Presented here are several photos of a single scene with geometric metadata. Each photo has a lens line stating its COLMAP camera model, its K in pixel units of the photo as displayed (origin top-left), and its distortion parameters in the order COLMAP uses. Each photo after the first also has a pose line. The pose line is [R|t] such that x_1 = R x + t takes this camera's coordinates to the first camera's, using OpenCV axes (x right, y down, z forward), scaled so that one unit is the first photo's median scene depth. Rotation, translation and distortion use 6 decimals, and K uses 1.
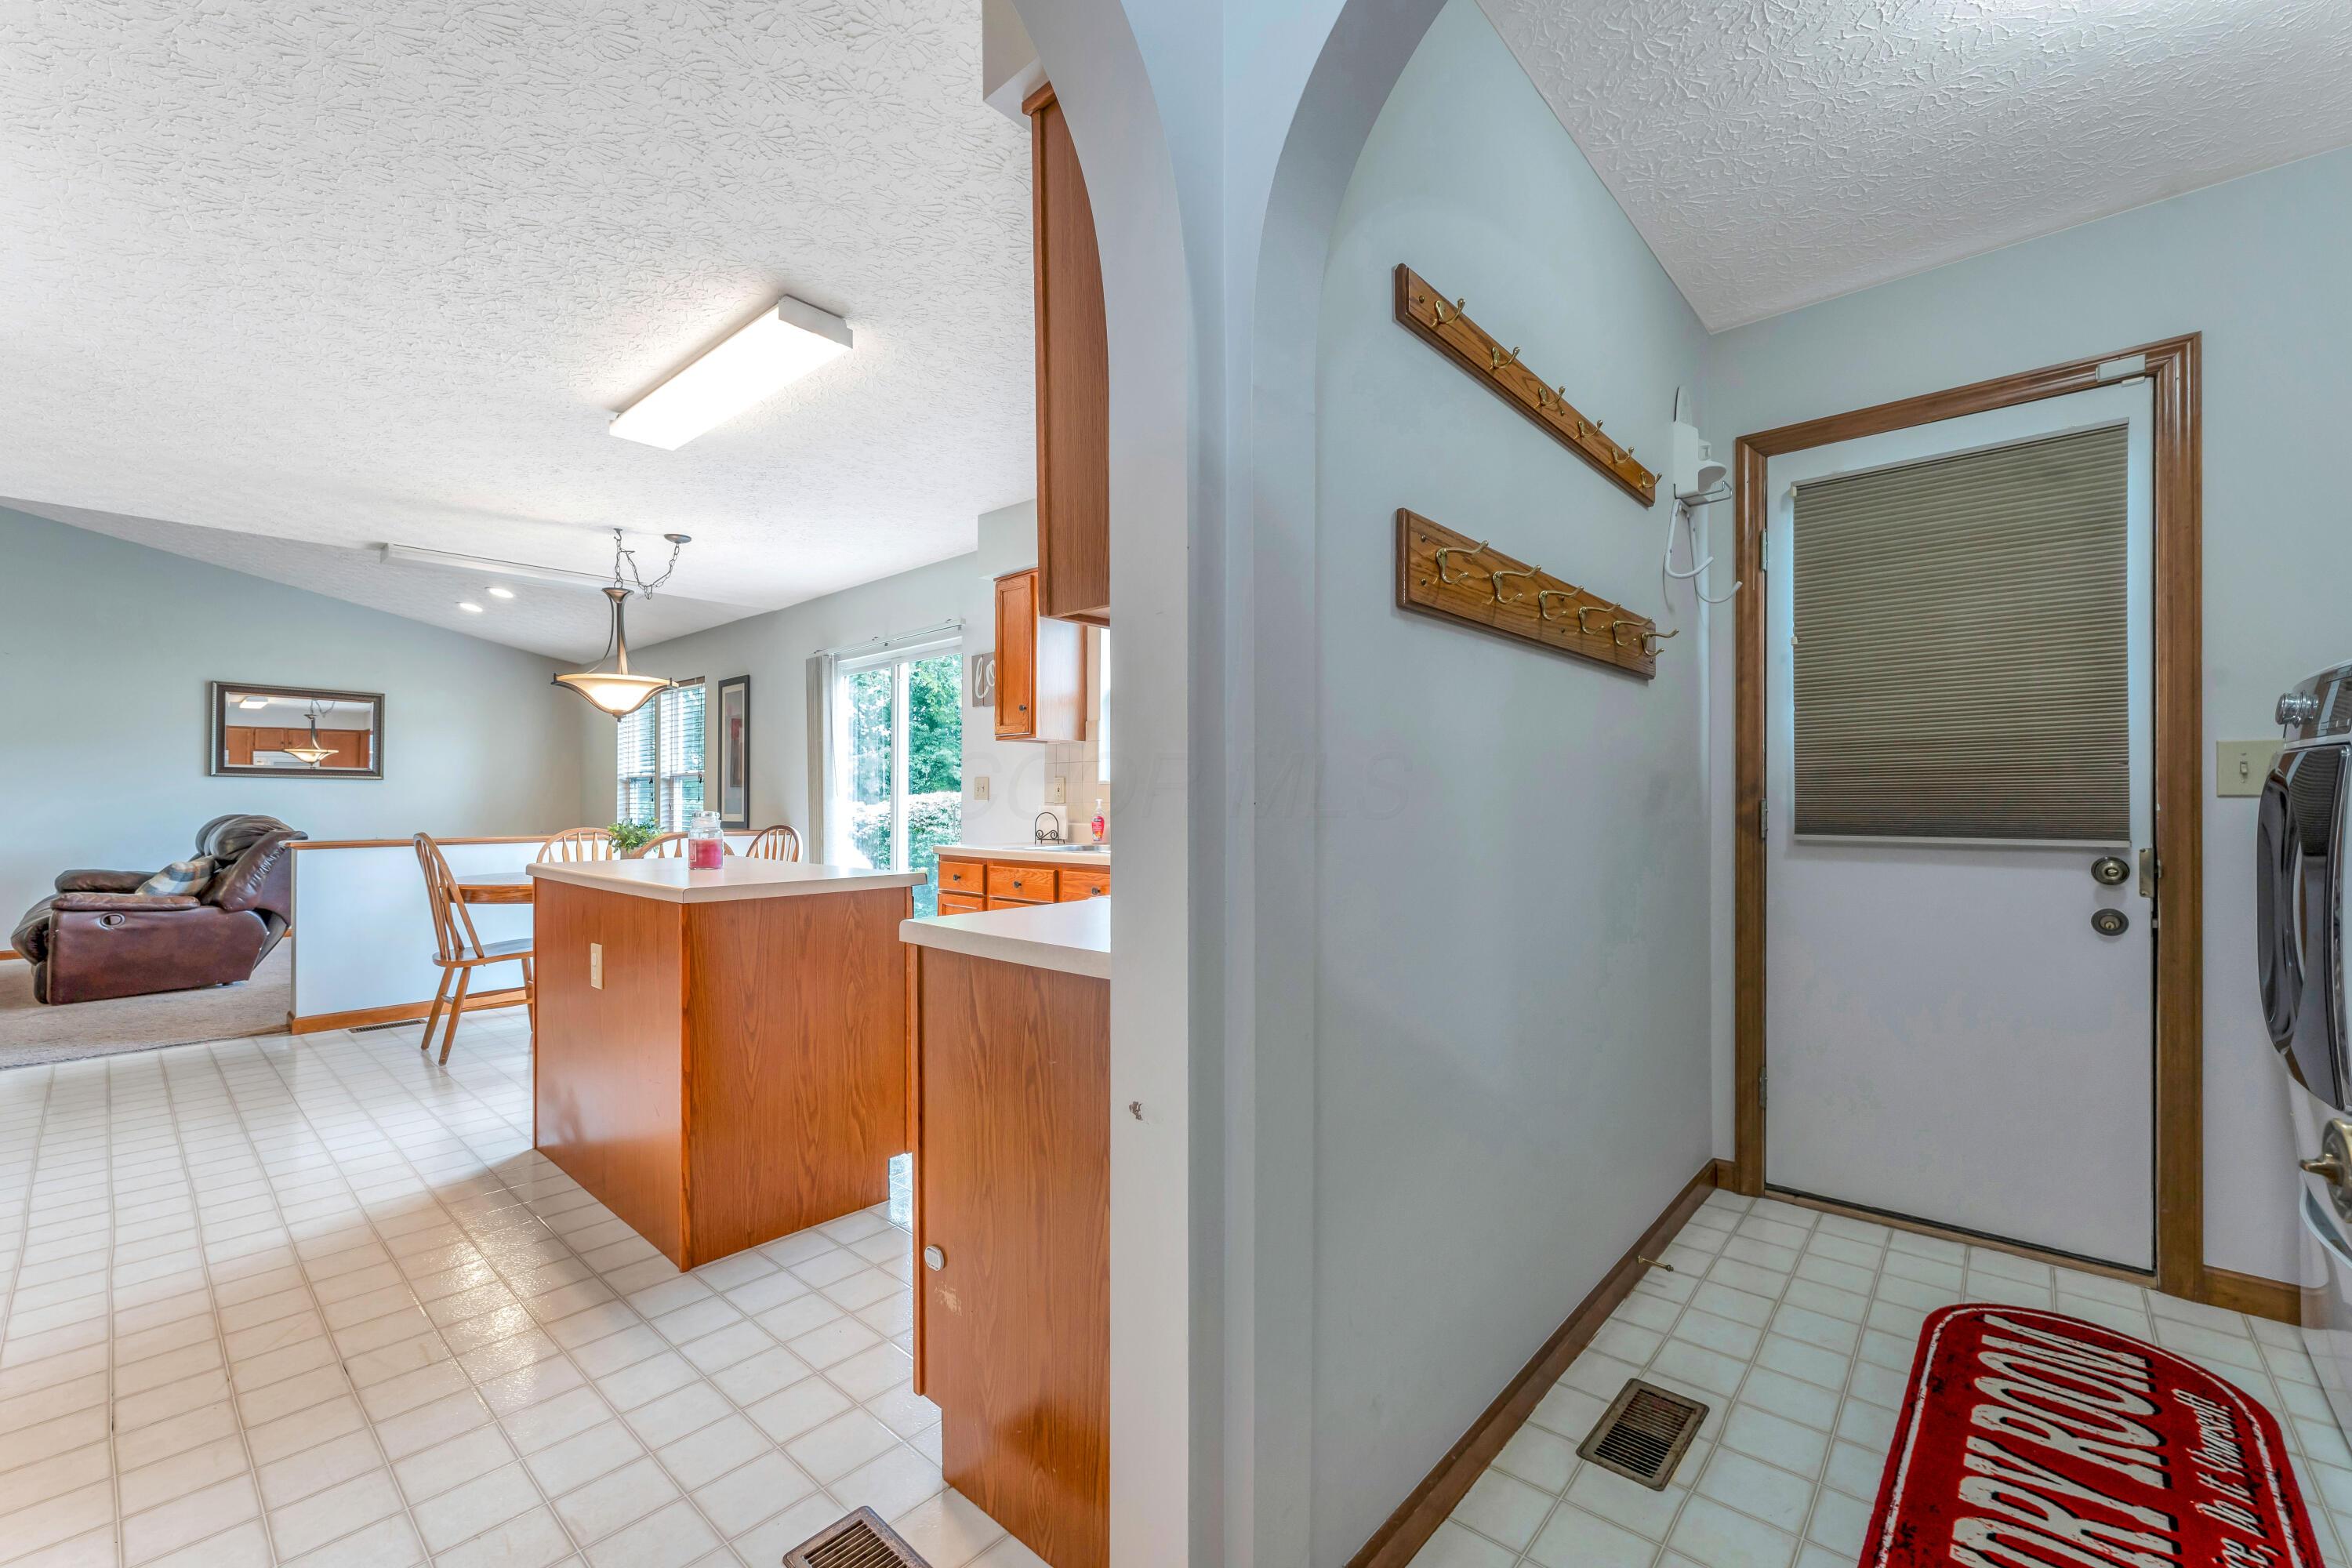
lens RADIAL K [[948.3, 0, 1181.9], [0, 948.3, 798.1], [0, 0, 1]] dist [0.002927, -0.000506]
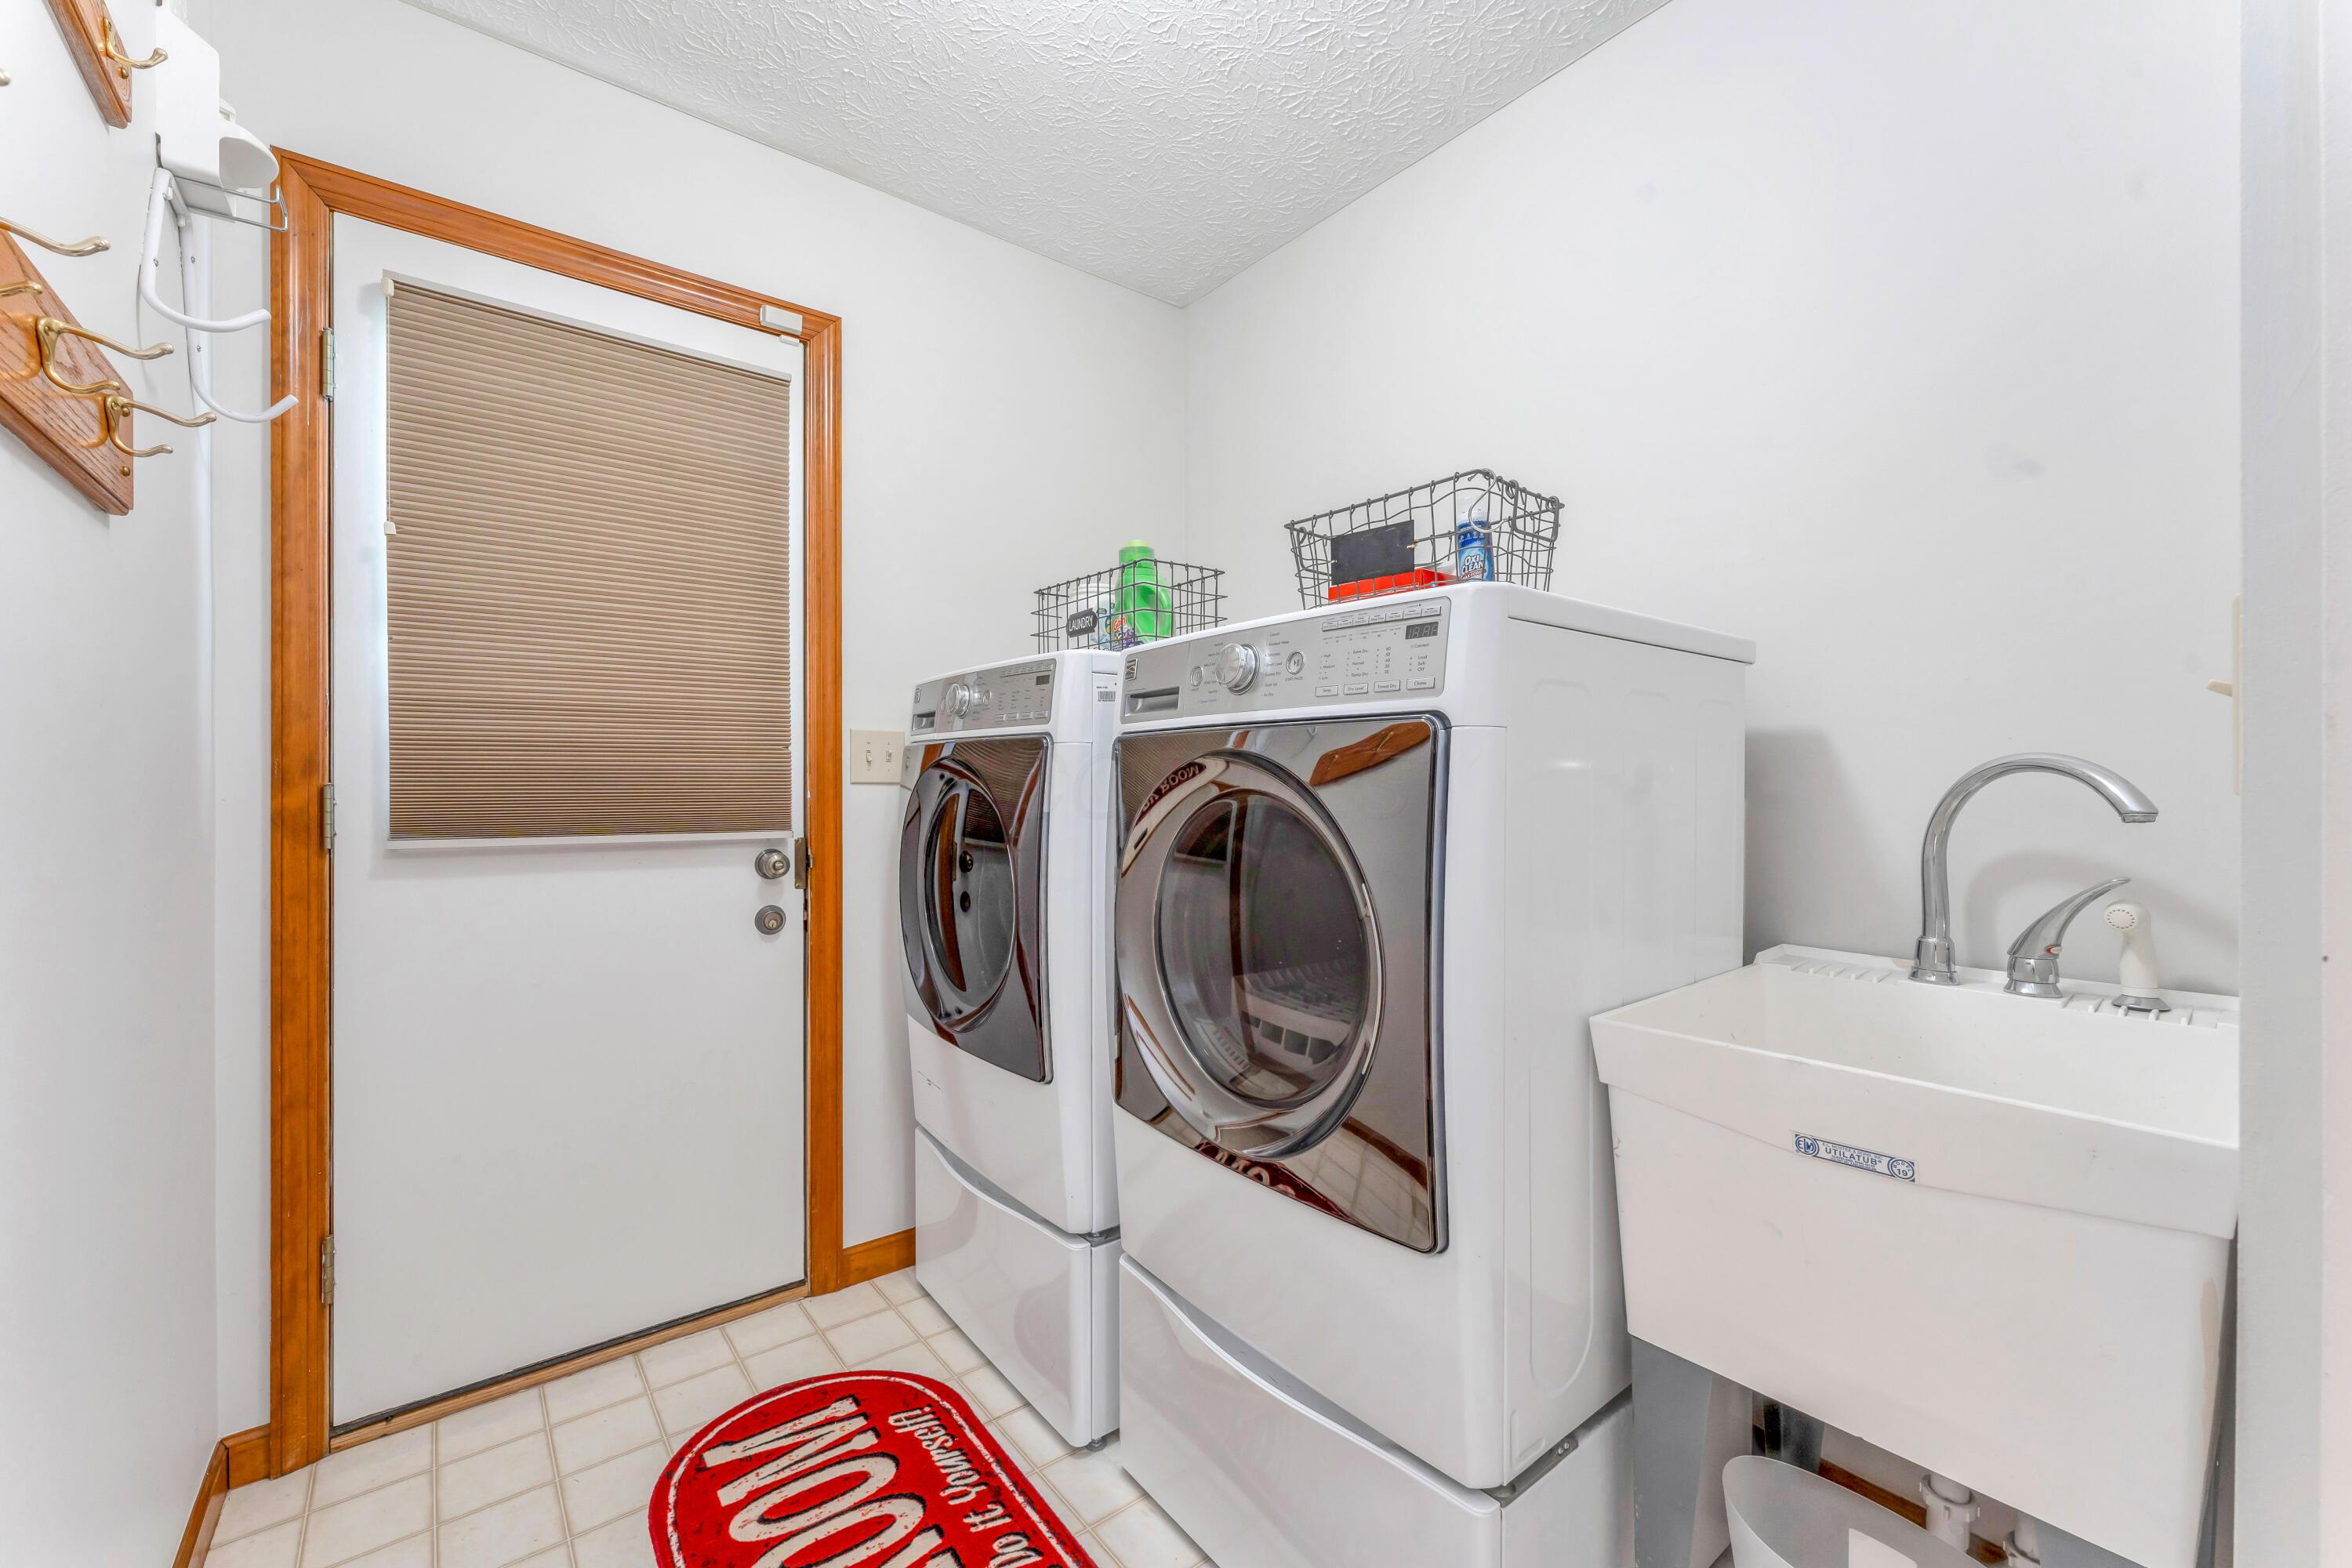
lens RADIAL K [[948.3, 0, 1200.5], [0, 948.3, 792.5], [0, 0, 1]] dist [0.002927, -0.000506]
pose [[0.169916, -0.003603, 0.985452, 0.118168], [-0.005024, 0.999977, 0.004522, 0.001150], [-0.985446, -0.005719, 0.169894, 0.357762]]
